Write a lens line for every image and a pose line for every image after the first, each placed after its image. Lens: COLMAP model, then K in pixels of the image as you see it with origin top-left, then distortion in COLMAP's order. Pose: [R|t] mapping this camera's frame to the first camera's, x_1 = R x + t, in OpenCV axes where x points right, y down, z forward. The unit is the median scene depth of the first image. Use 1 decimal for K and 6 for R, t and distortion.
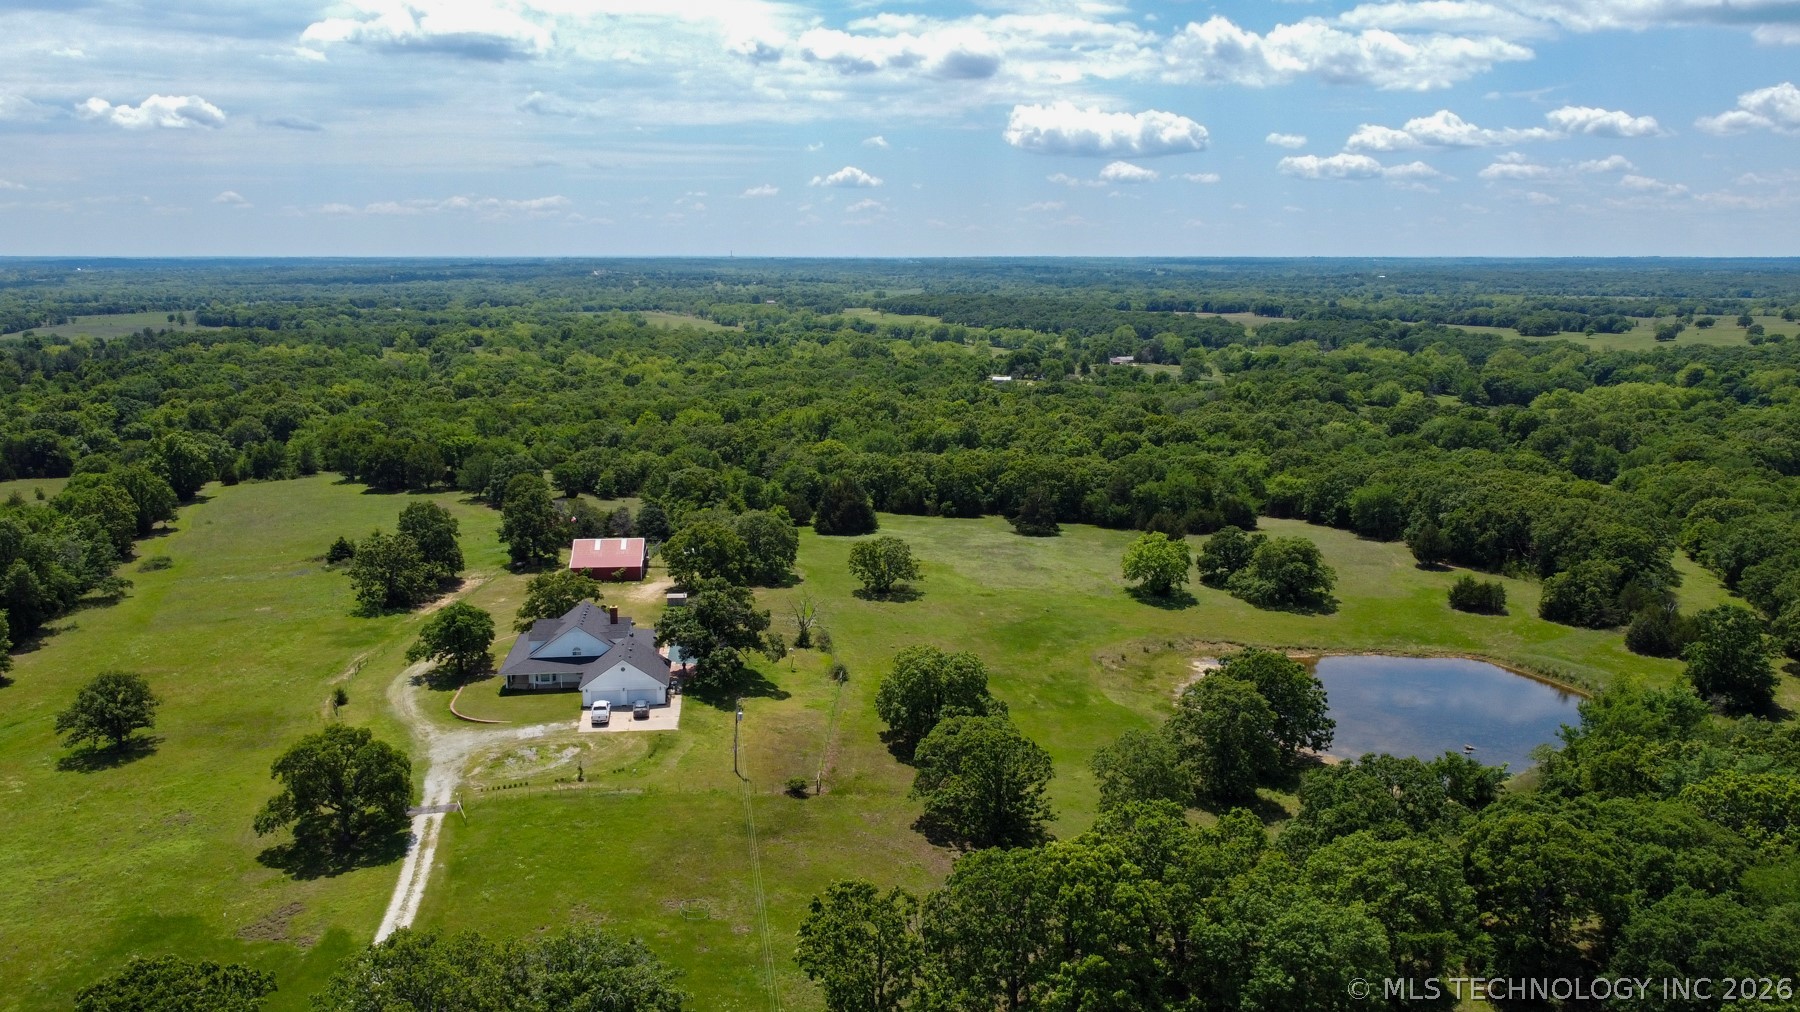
lens RADIAL K [[1410.1, 0, 900.0], [0, 1410.1, 506.0], [0, 0, 1]] dist [0.009978, -0.009530]
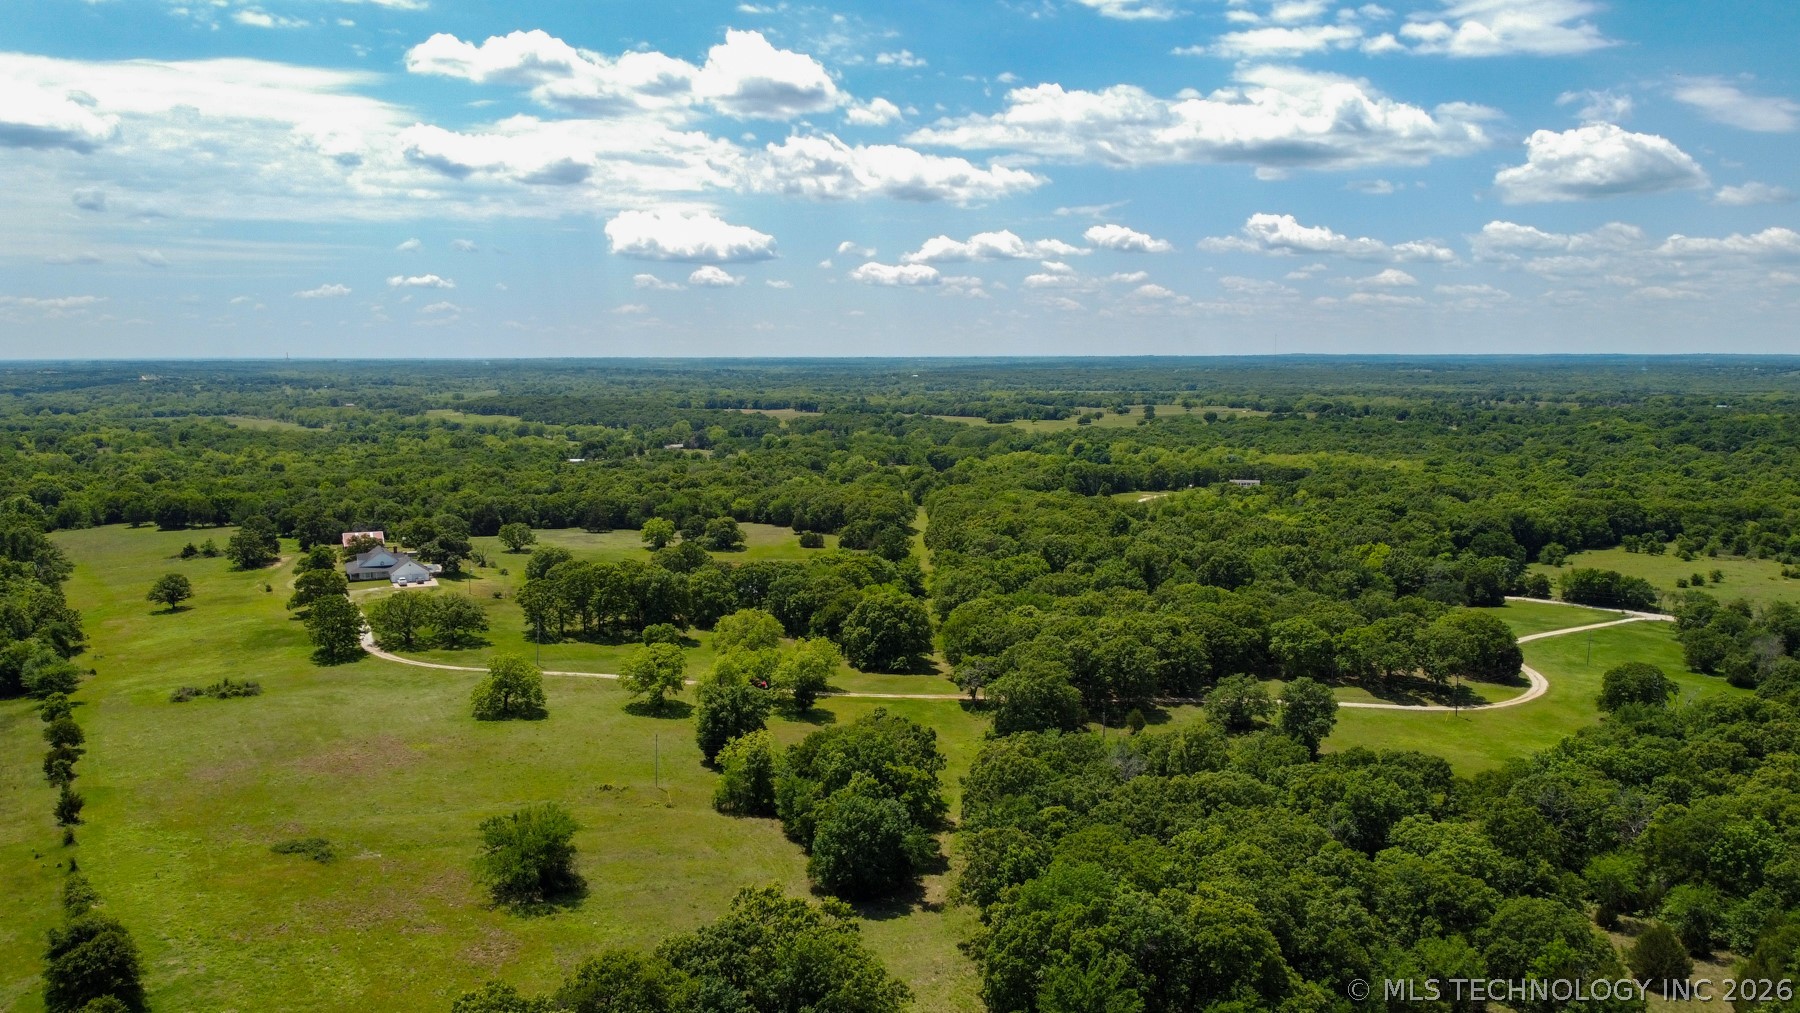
lens RADIAL K [[1410.1, 0, 900.0], [0, 1410.1, 506.5], [0, 0, 1]] dist [0.009978, -0.009530]
pose [[0.956360, -0.034836, 0.290106, -0.012524], [0.054621, 0.996680, -0.060381, 0.026323], [-0.287040, 0.073592, 0.955088, -0.185257]]
